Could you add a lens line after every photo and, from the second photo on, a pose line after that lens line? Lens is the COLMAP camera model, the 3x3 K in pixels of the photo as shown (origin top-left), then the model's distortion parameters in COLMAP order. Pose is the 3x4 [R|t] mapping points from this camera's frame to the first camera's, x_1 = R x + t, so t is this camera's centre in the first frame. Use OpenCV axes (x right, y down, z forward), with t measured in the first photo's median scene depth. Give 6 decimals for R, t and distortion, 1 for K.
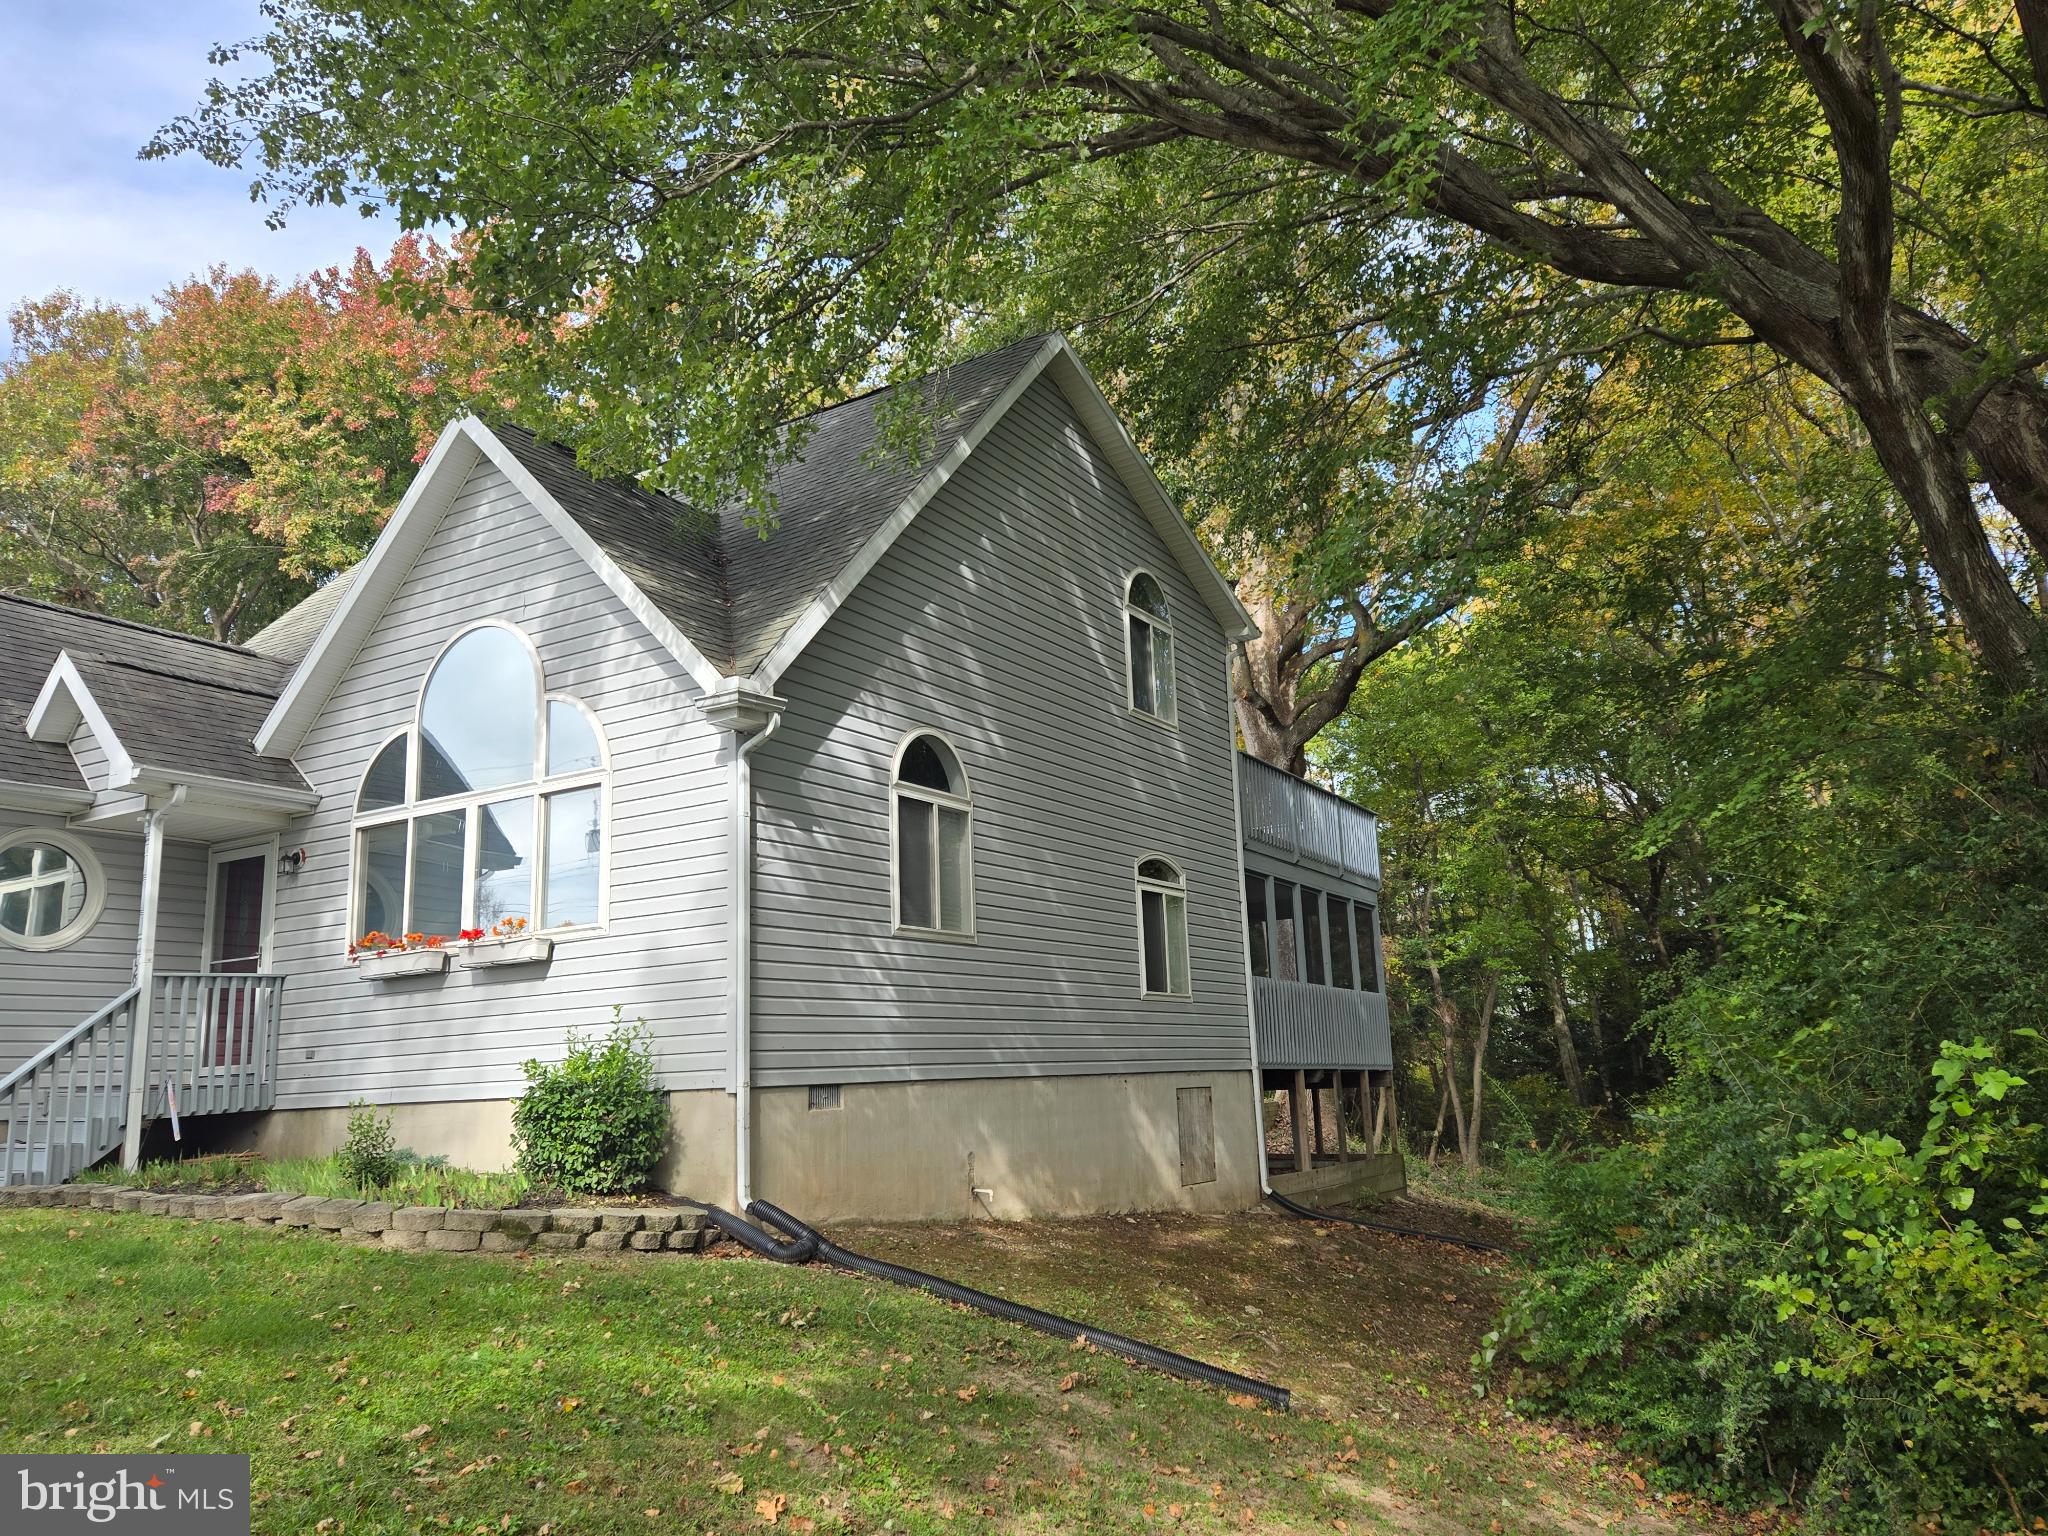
lens RADIAL K [[1490.1, 0, 1021.1], [0, 1490.1, 774.0], [0, 0, 1]] dist [0.080663, -0.060116]
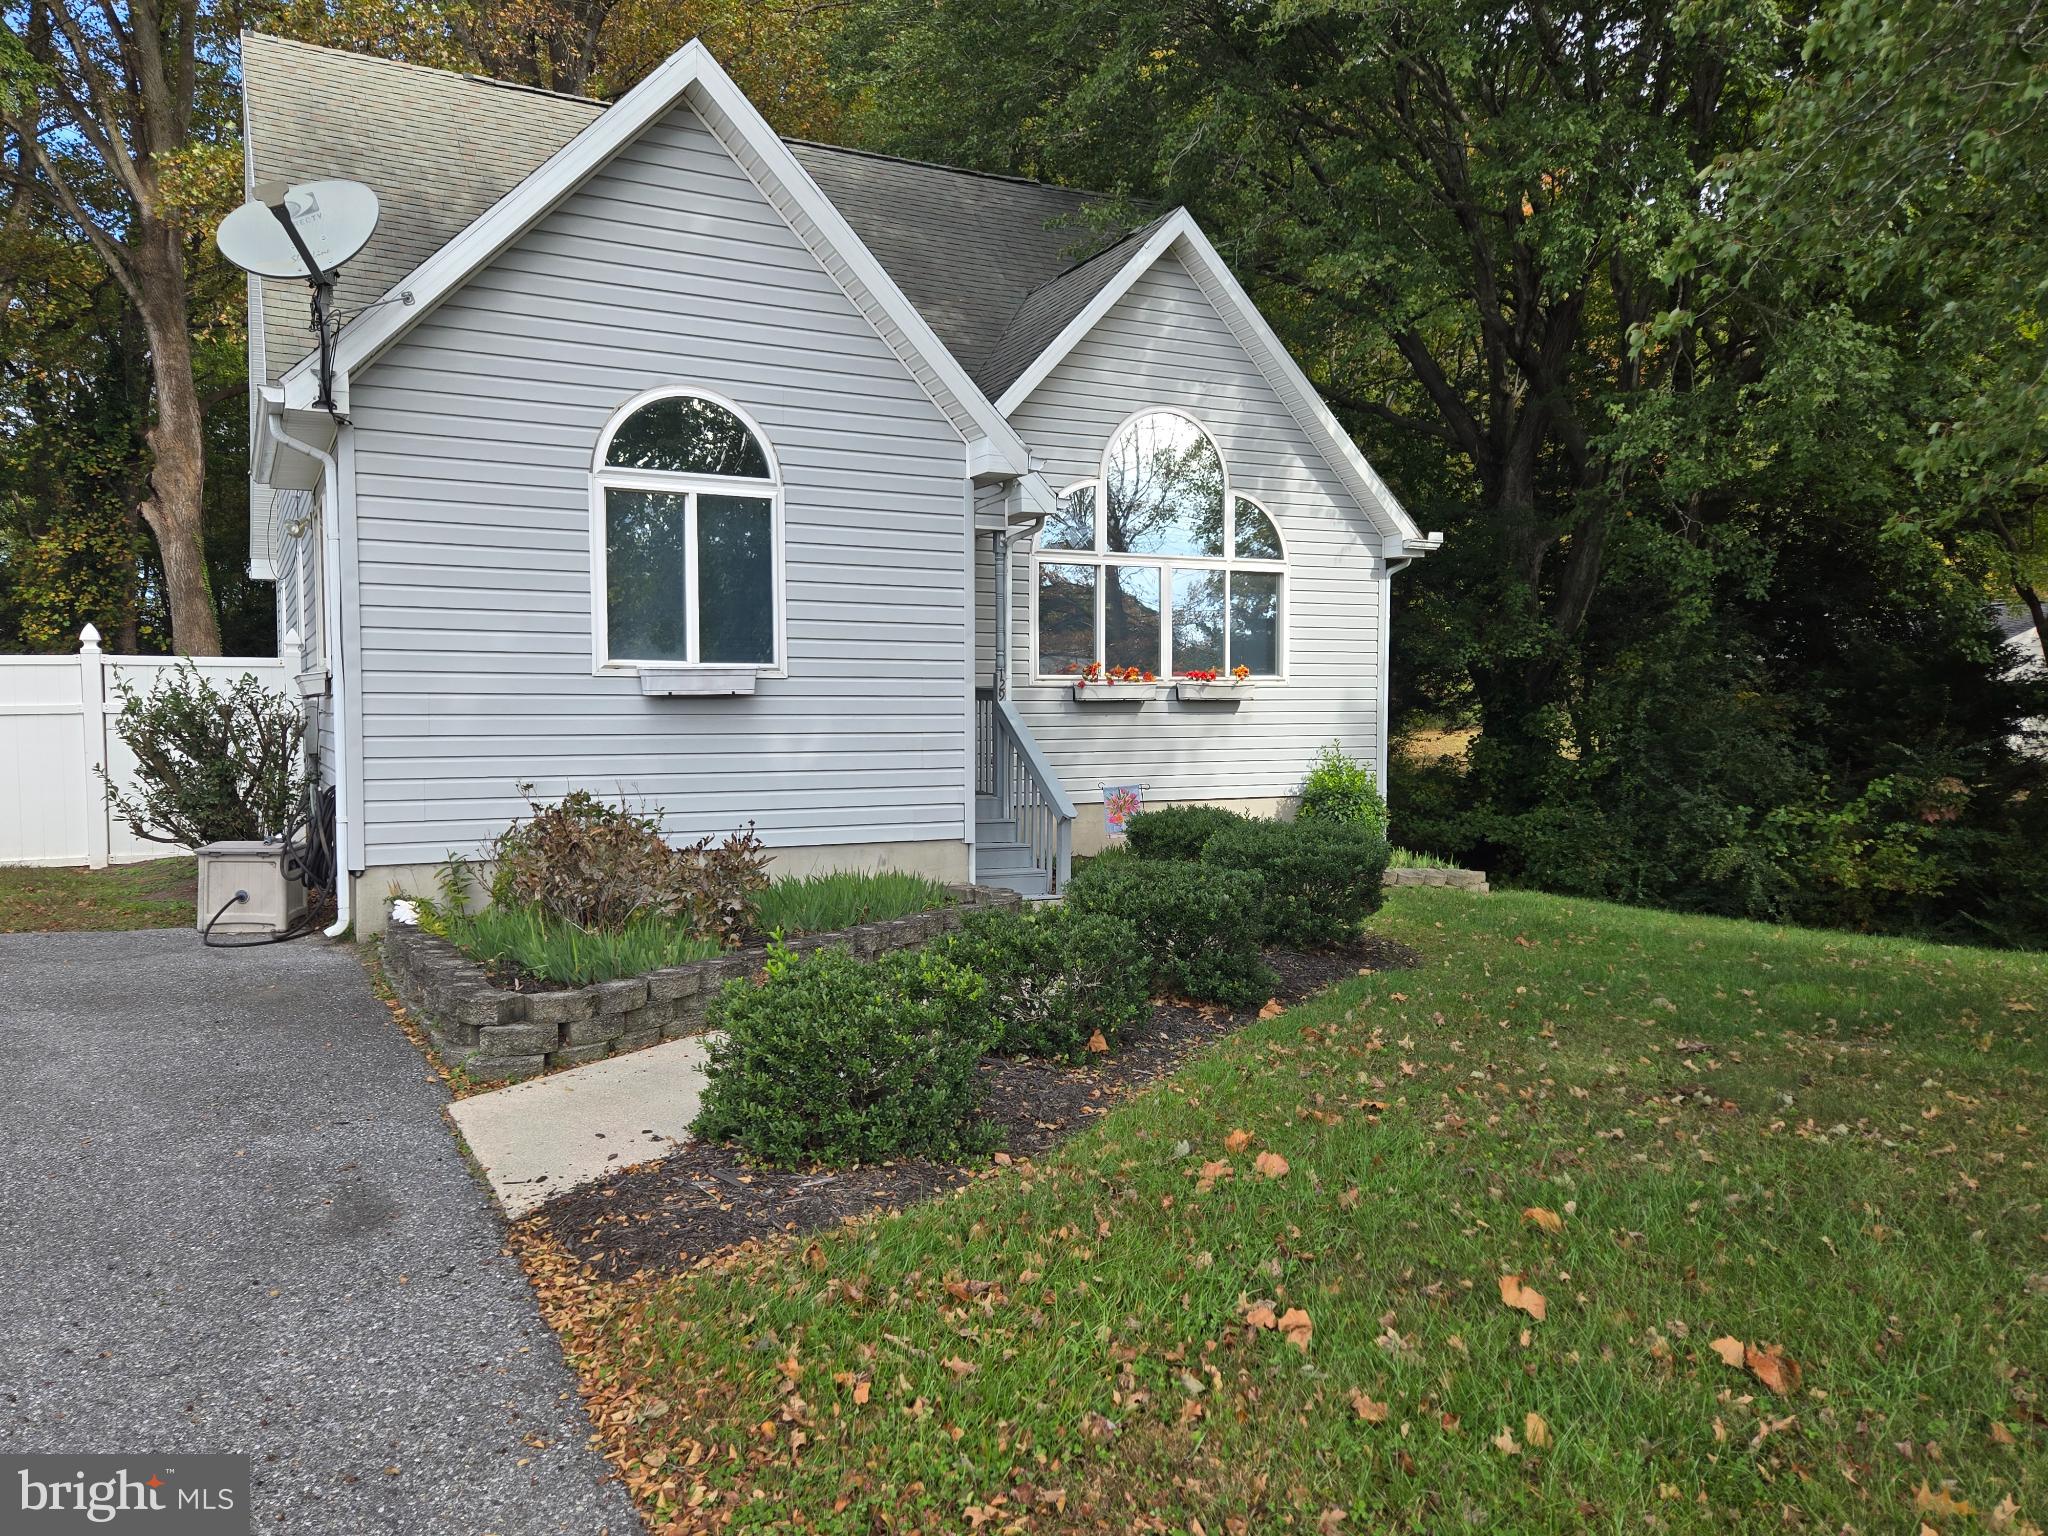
lens RADIAL K [[1490.1, 0, 1006.5], [0, 1490.1, 781.3], [0, 0, 1]] dist [0.080663, -0.060116]
pose [[0.519461, -0.007270, 0.854463, -1.428785], [-0.186728, 0.974830, 0.121813, 0.065215], [-0.833842, -0.222829, 0.505029, 0.440161]]
